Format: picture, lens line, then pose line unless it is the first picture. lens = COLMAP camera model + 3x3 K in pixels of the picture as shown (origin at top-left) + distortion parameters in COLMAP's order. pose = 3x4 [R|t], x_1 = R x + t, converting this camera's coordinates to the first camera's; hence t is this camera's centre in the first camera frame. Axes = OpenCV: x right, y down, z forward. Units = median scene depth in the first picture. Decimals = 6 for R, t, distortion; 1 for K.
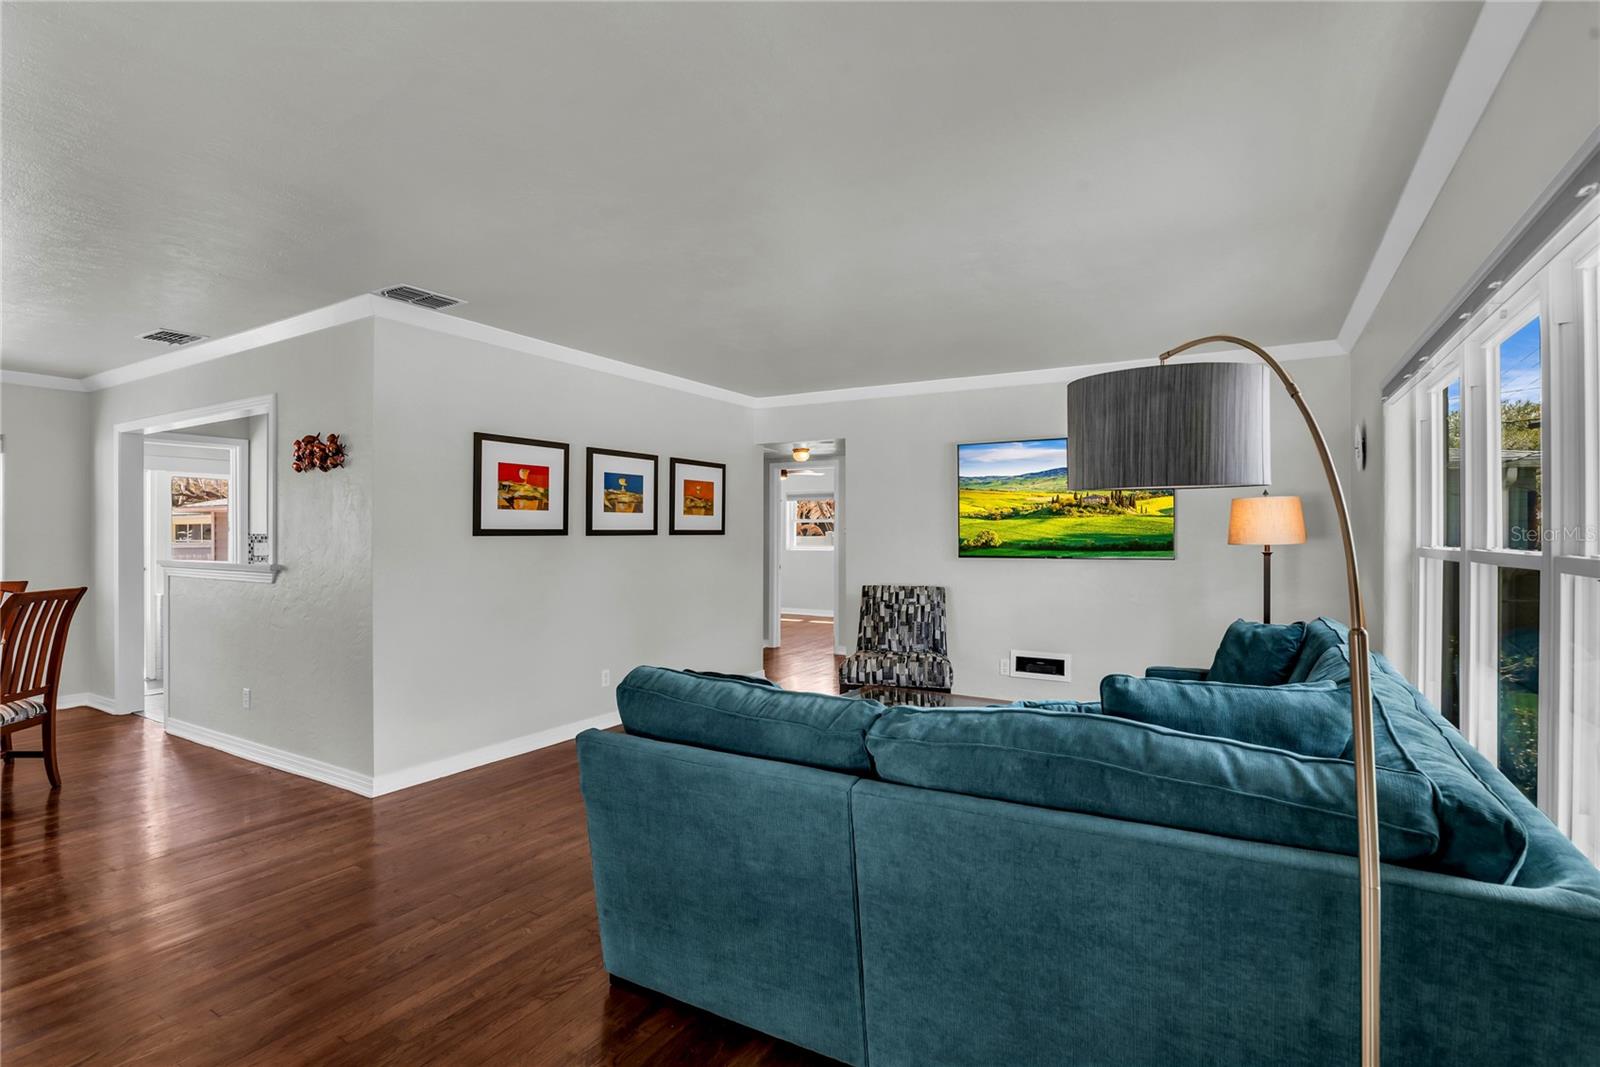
lens RADIAL K [[763.2, 0, 784.3], [0, 763.2, 535.8], [0, 0, 1]] dist [-0.021312, 0.001240]
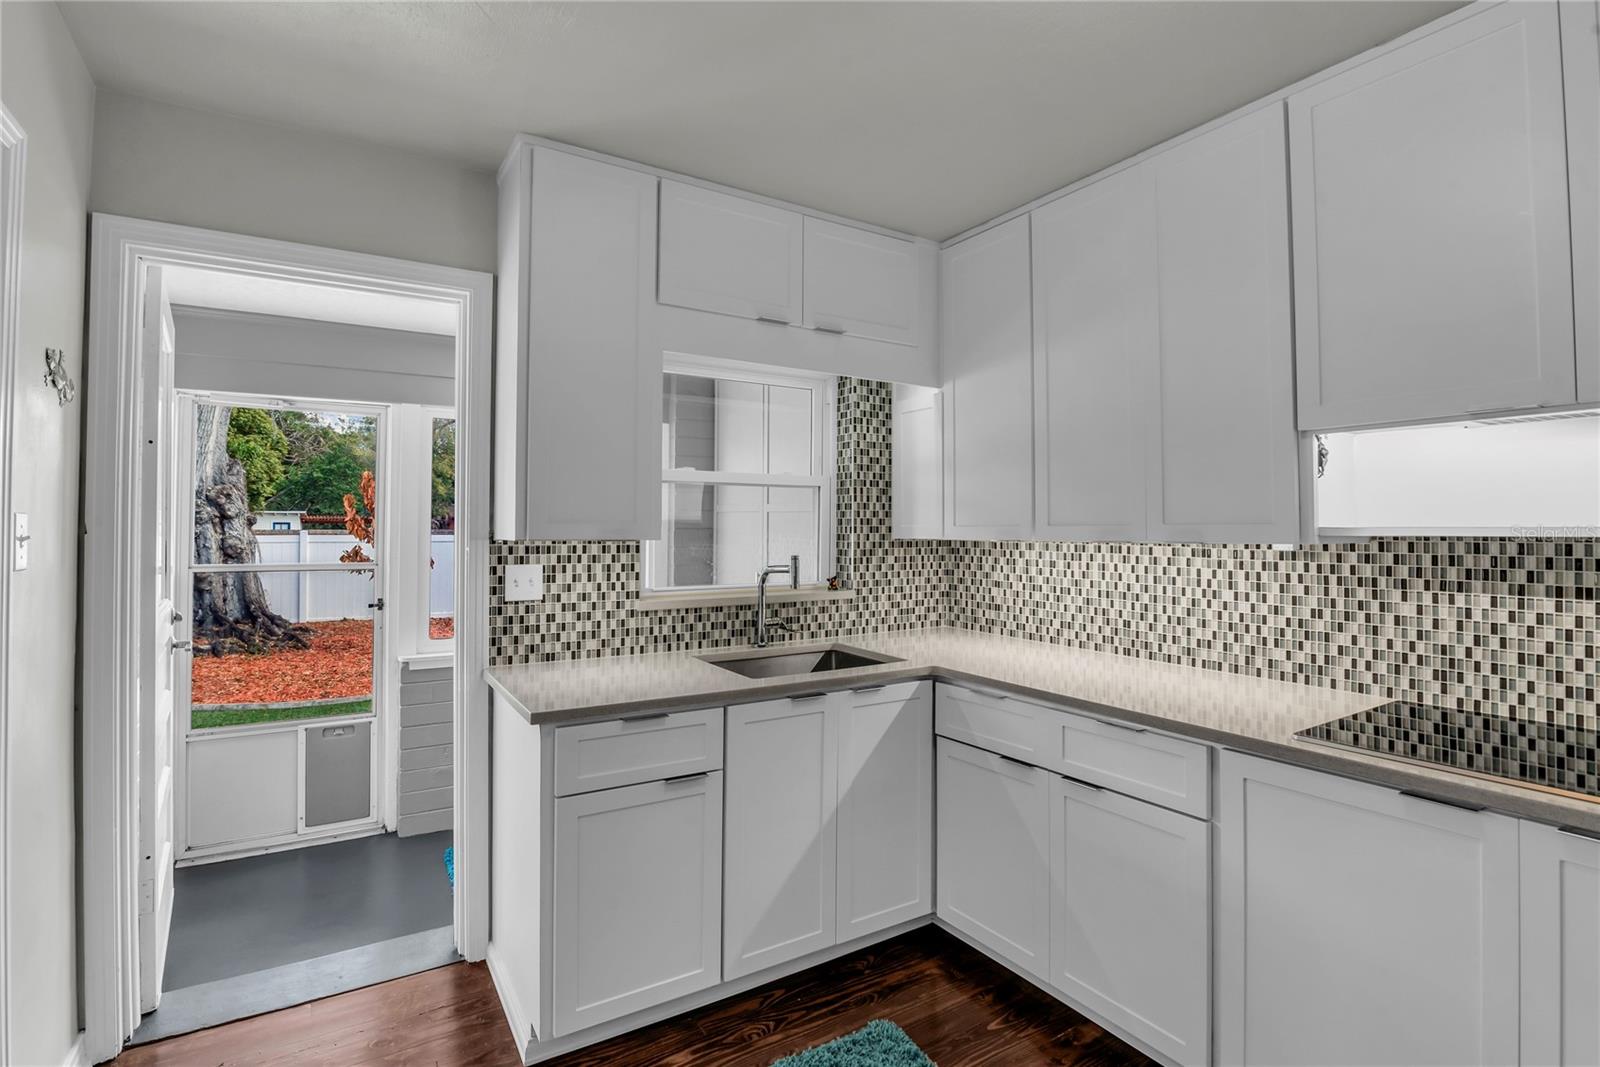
lens RADIAL K [[763.2, 0, 805.2], [0, 763.2, 517.2], [0, 0, 1]] dist [-0.021312, 0.001240]
pose [[0.898330, 0.000074, -0.439321, -0.577061], [-0.006186, 0.999903, -0.012480, -0.011863], [0.439278, 0.013929, 0.898243, 1.014193]]
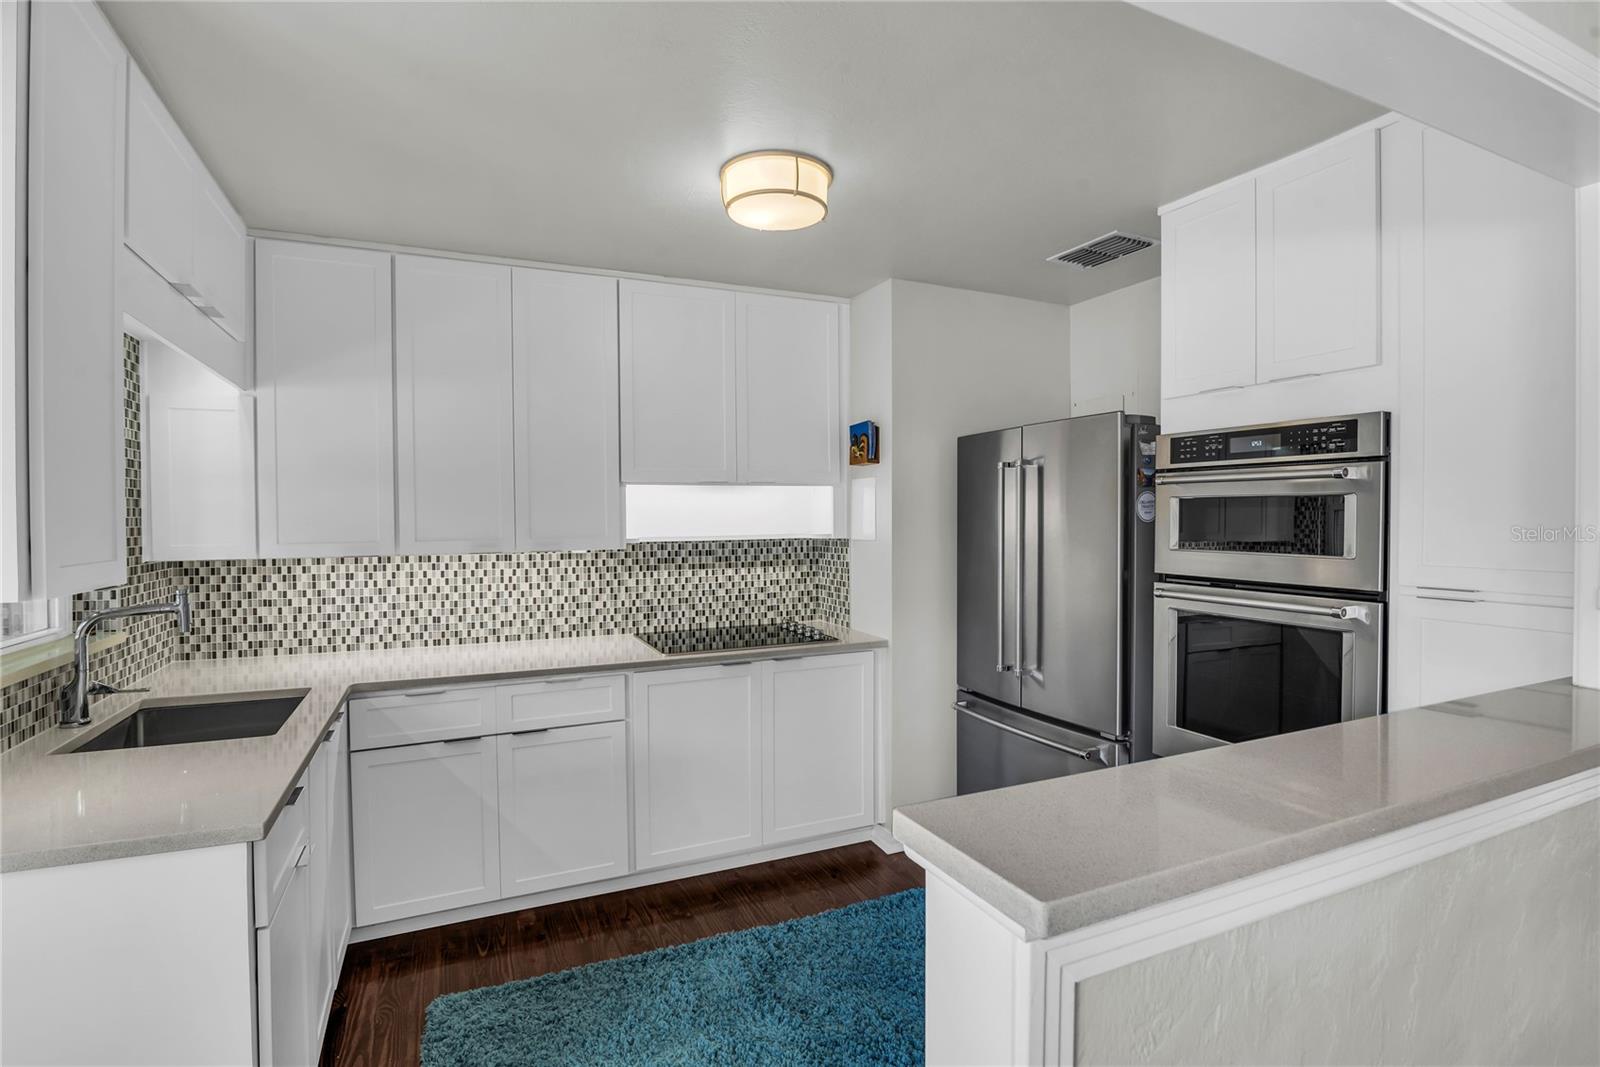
lens RADIAL K [[763.2, 0, 797.4], [0, 763.2, 531.5], [0, 0, 1]] dist [-0.021312, 0.001240]
pose [[0.564363, -0.015544, 0.825380, -0.963570], [0.003816, 0.999861, 0.016221, -0.029367], [-0.825518, -0.006005, 0.564344, 0.975751]]
